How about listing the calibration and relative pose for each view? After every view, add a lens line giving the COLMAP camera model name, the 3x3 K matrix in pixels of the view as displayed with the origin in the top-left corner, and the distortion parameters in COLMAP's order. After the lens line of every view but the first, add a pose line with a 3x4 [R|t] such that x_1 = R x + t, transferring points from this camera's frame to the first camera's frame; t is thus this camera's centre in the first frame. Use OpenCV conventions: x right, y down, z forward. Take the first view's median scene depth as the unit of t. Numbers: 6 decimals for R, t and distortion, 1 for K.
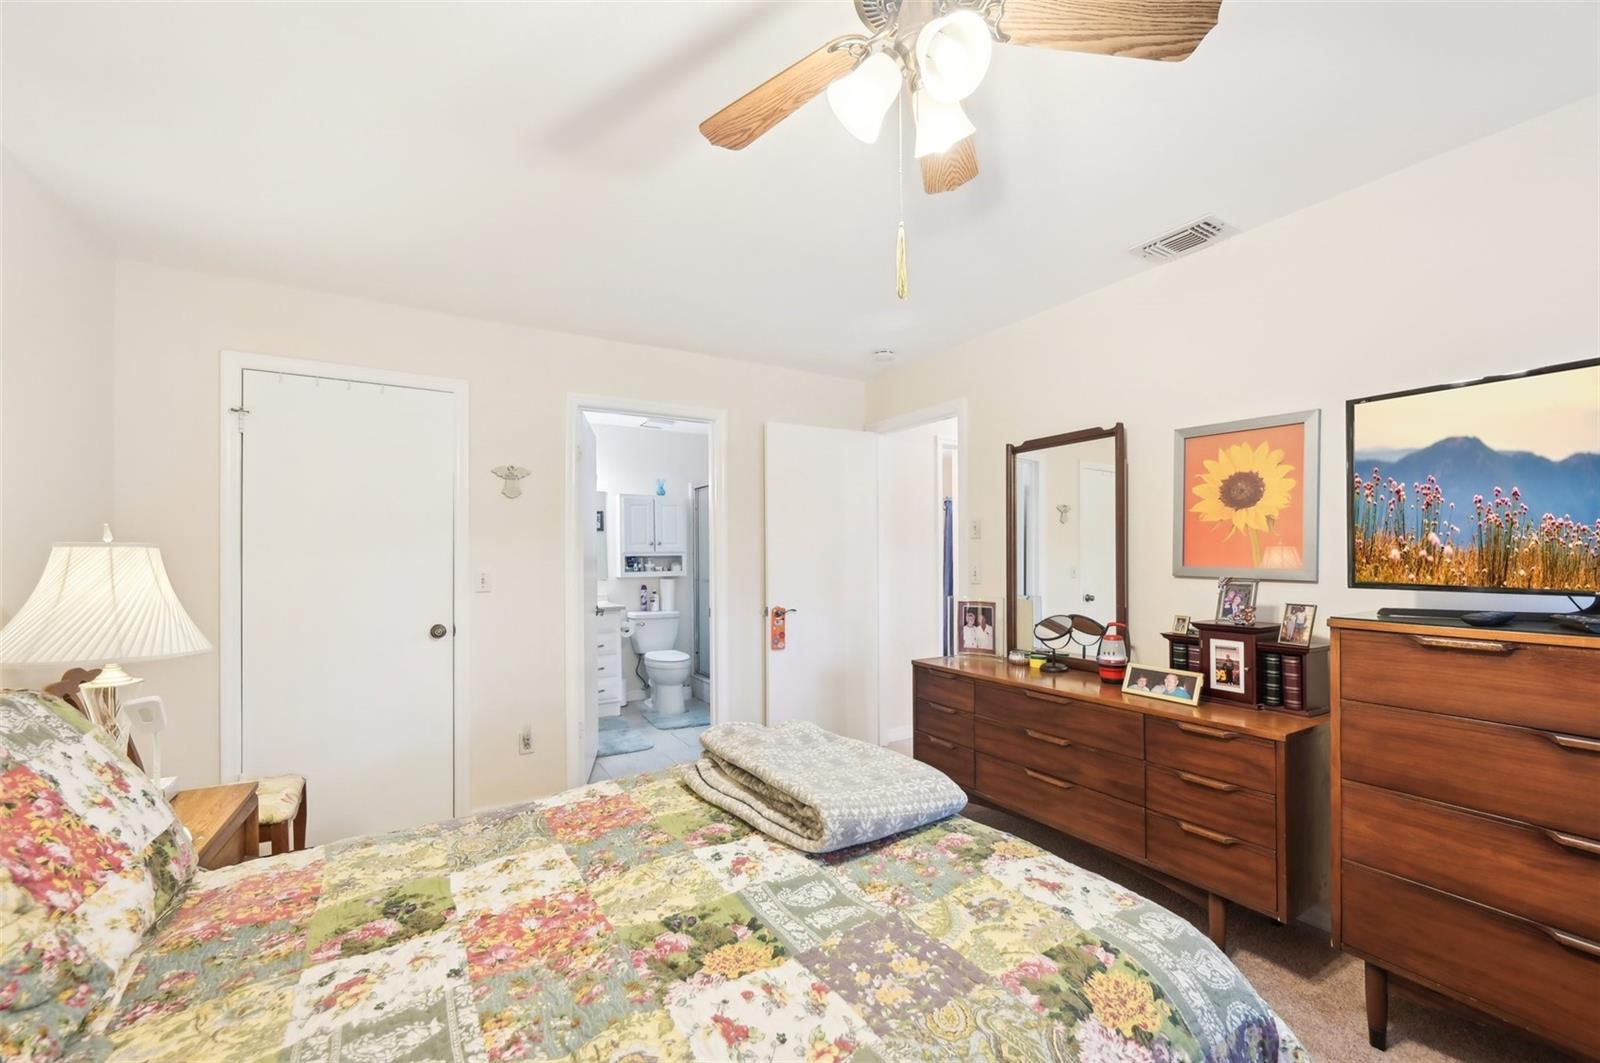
lens RADIAL K [[649.7, 0, 825.4], [0, 649.7, 558.1], [0, 0, 1]] dist [-0.000251, 0.000127]
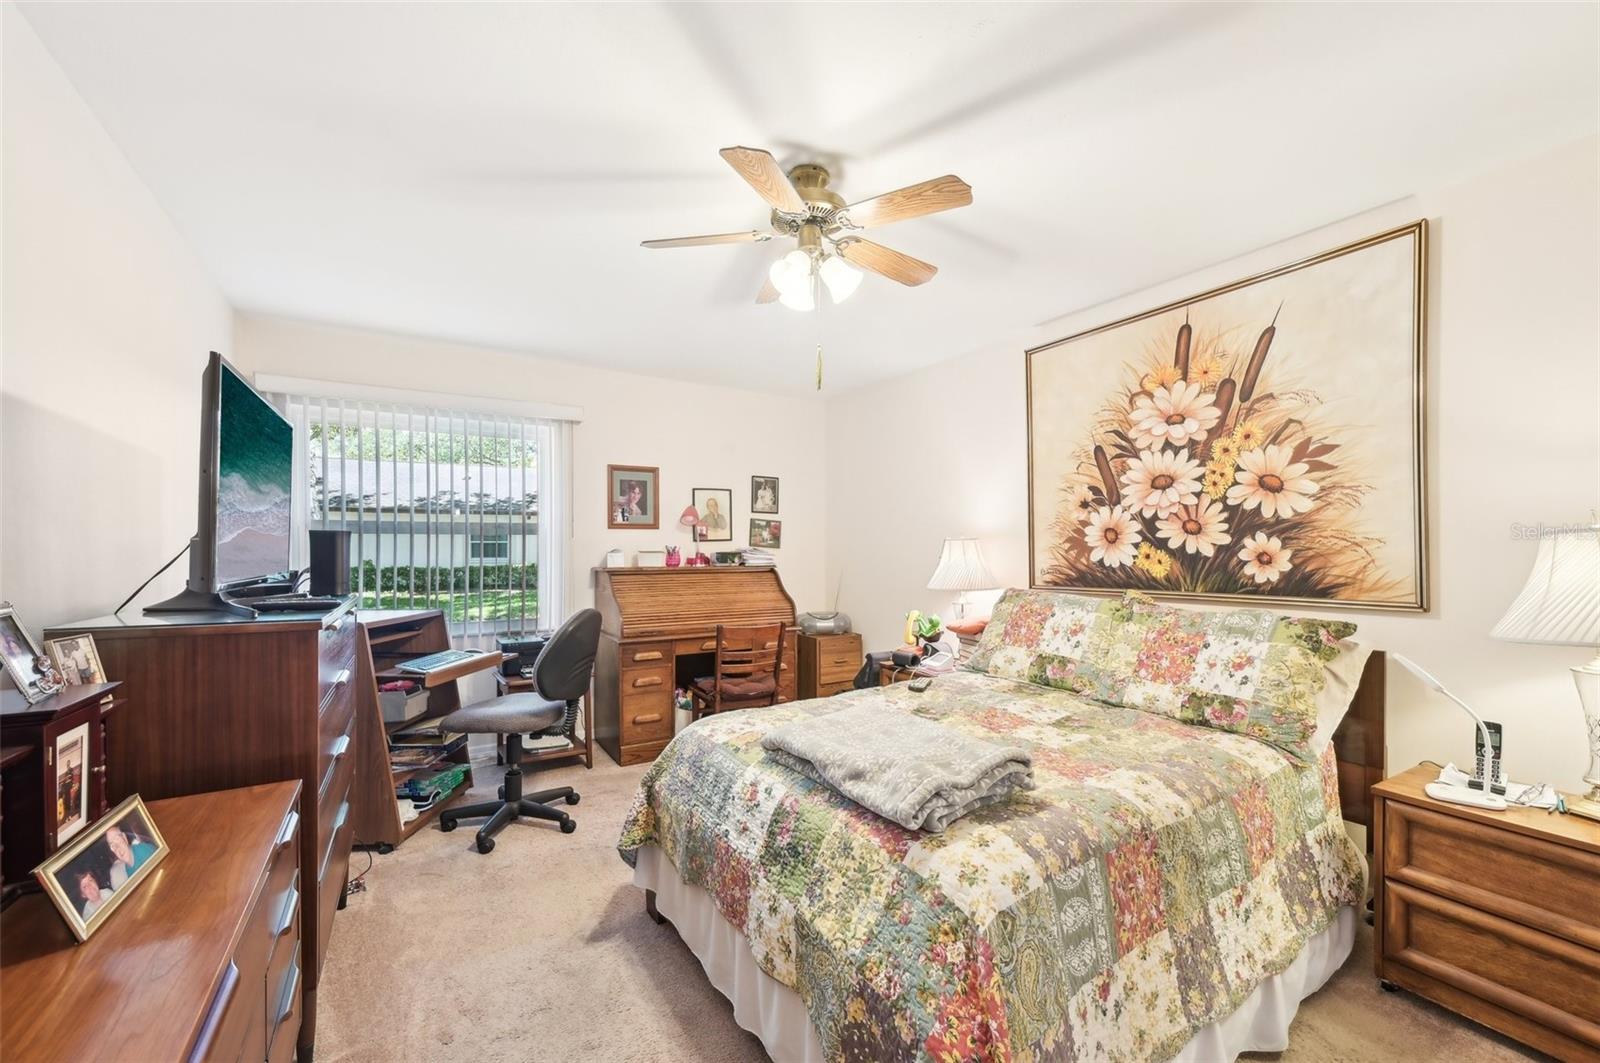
lens RADIAL K [[656.1, 0, 800.9], [0, 656.1, 548.9], [0, 0, 1]] dist [-0.001203, 0.000315]
pose [[-0.999742, 0.006399, 0.021774, 0.129993], [0.006495, 0.999969, 0.004373, -0.007487], [-0.021745, 0.004513, -0.999753, 2.697511]]
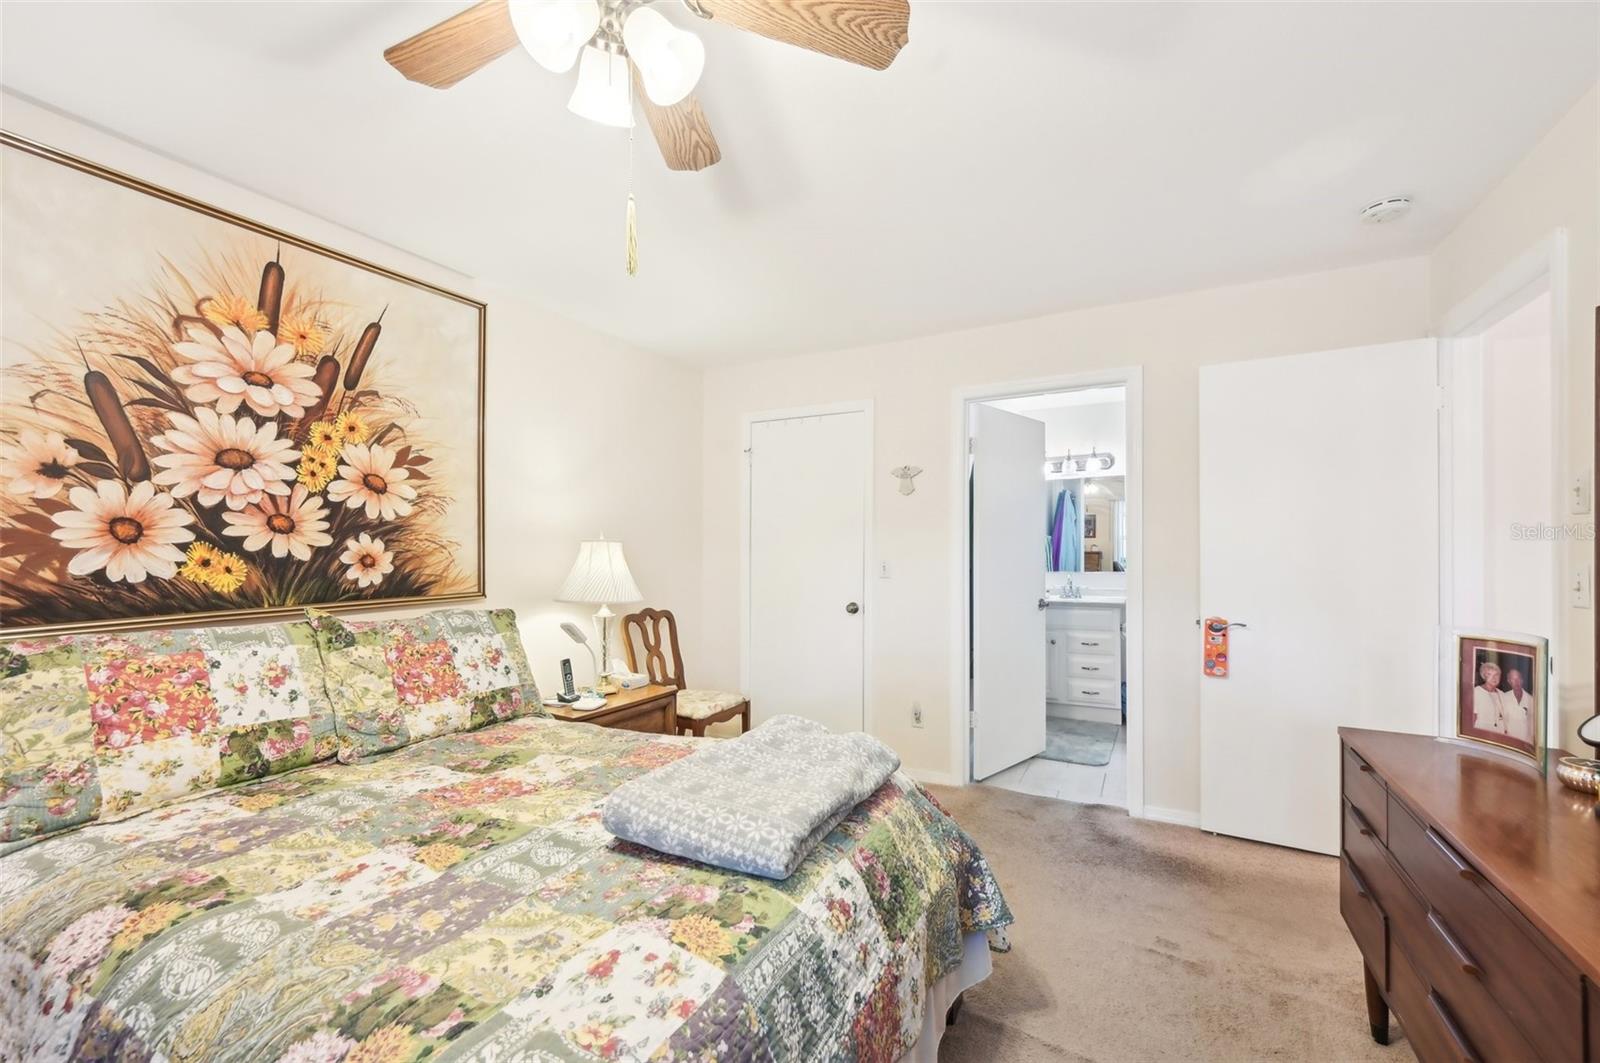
lens RADIAL K [[656.1, 0, 800.9], [0, 656.1, 548.9], [0, 0, 1]] dist [-0.001203, 0.000315]
pose [[0.493939, 0.005749, -0.869478, 1.073841], [-0.004006, 0.999983, 0.004337, -0.009516], [0.869487, 0.001341, 0.493953, 0.759299]]
